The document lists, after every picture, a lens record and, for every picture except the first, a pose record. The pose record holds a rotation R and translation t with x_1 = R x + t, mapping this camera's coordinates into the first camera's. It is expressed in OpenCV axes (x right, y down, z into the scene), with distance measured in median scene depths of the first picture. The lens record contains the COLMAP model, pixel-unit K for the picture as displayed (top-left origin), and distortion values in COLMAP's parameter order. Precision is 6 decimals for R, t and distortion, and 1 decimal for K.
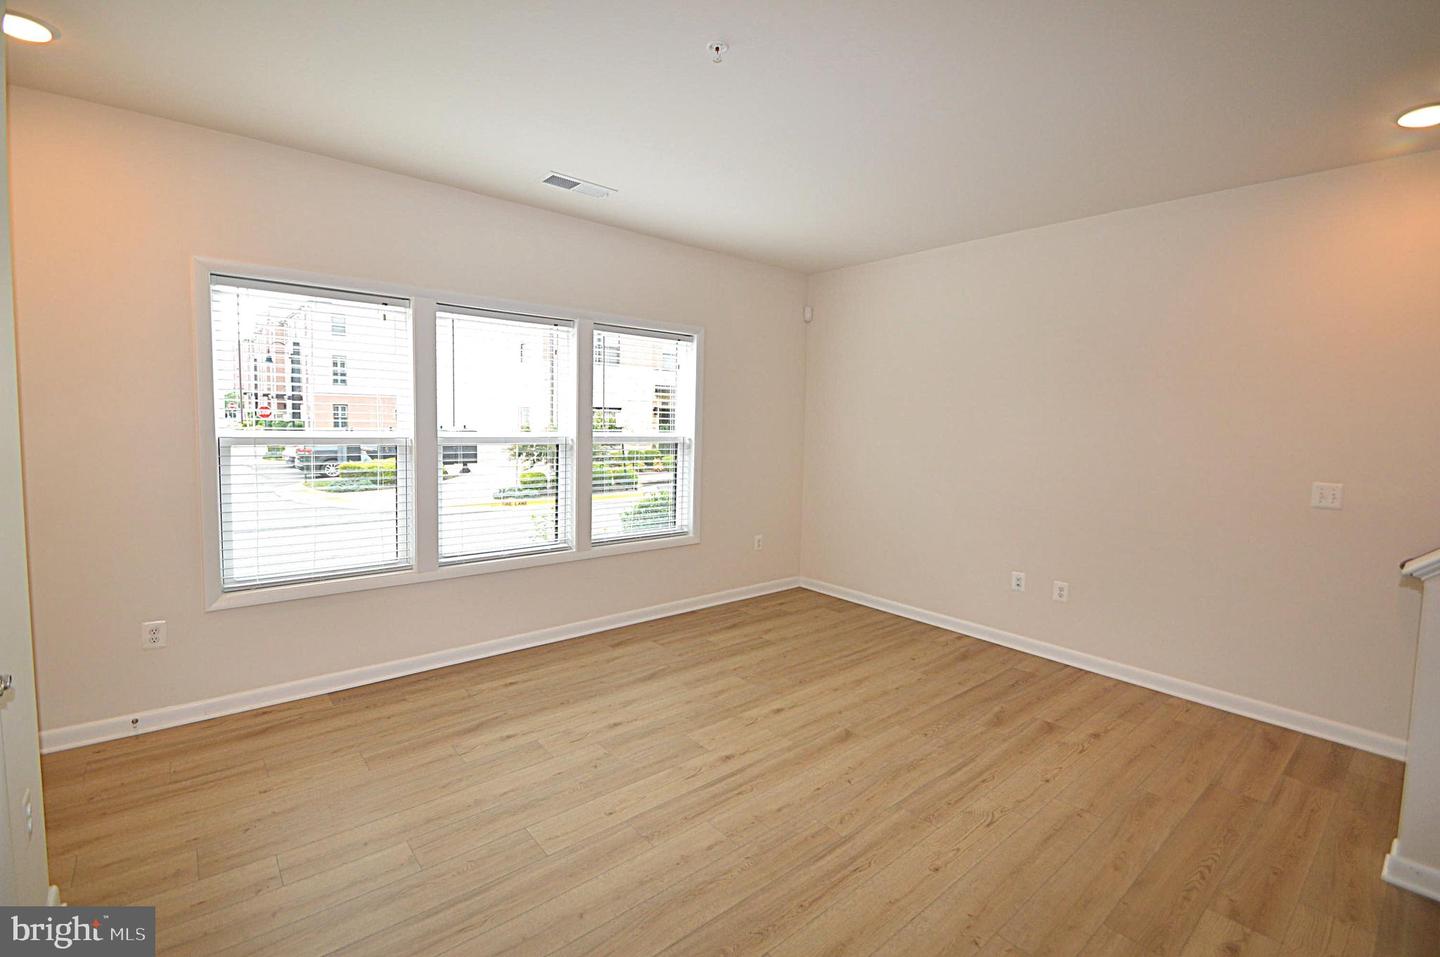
lens RADIAL K [[639.1, 0, 723.3], [0, 639.1, 464.2], [0, 0, 1]] dist [0.013487, -0.016507]
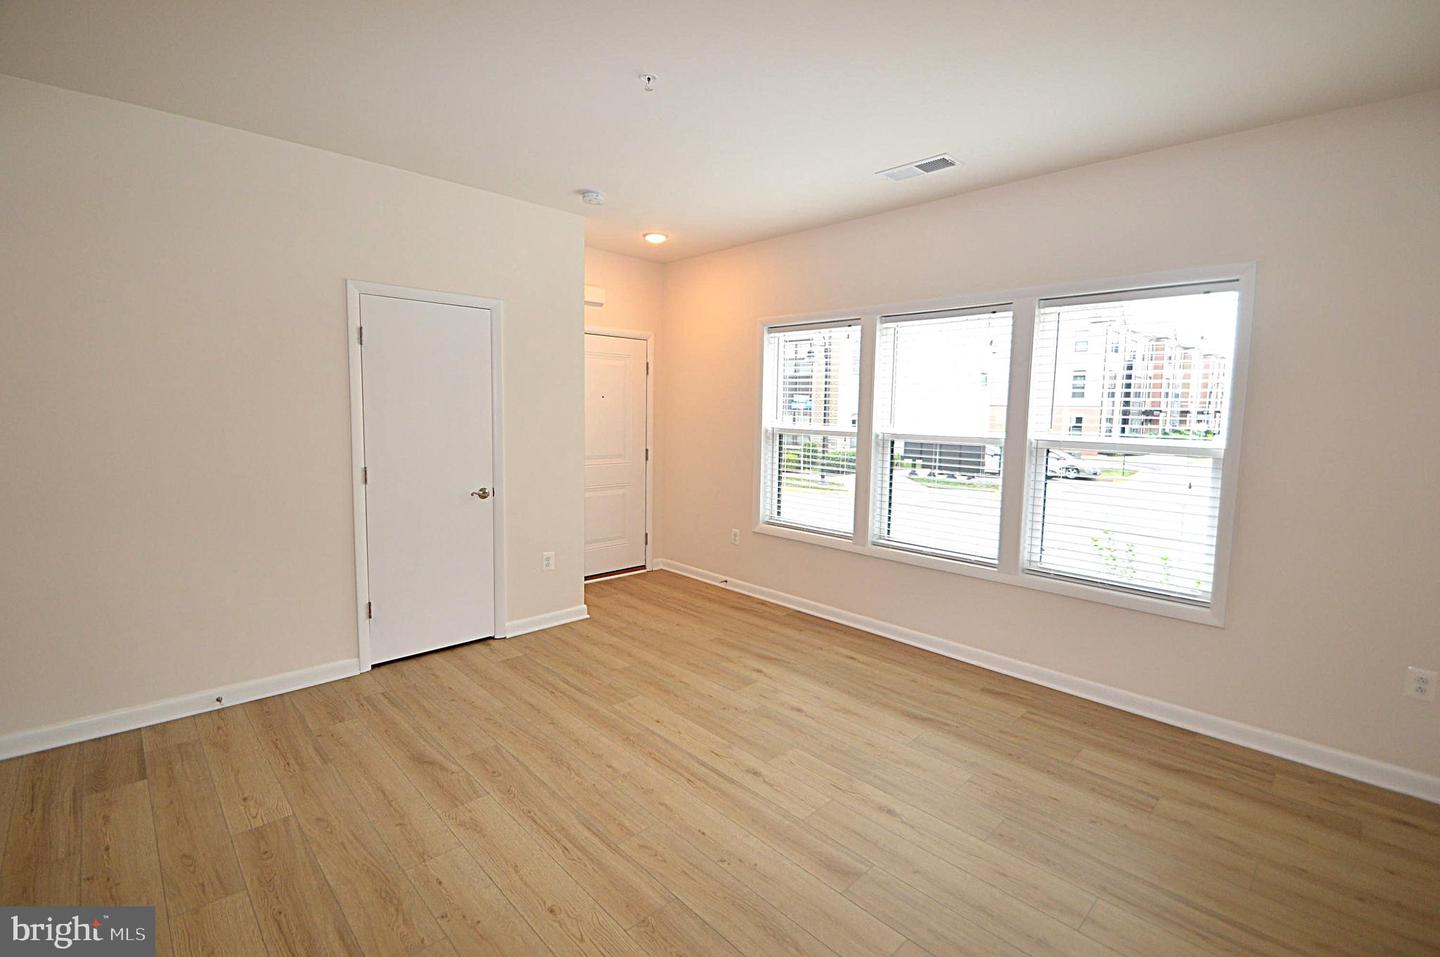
lens RADIAL K [[639.1, 0, 724.3], [0, 639.1, 463.9], [0, 0, 1]] dist [0.013487, -0.016507]
pose [[0.066309, 0.064023, -0.995743, 0.771892], [-0.088881, 0.994351, 0.058015, -0.031567], [0.993833, 0.084656, 0.071625, 0.730677]]
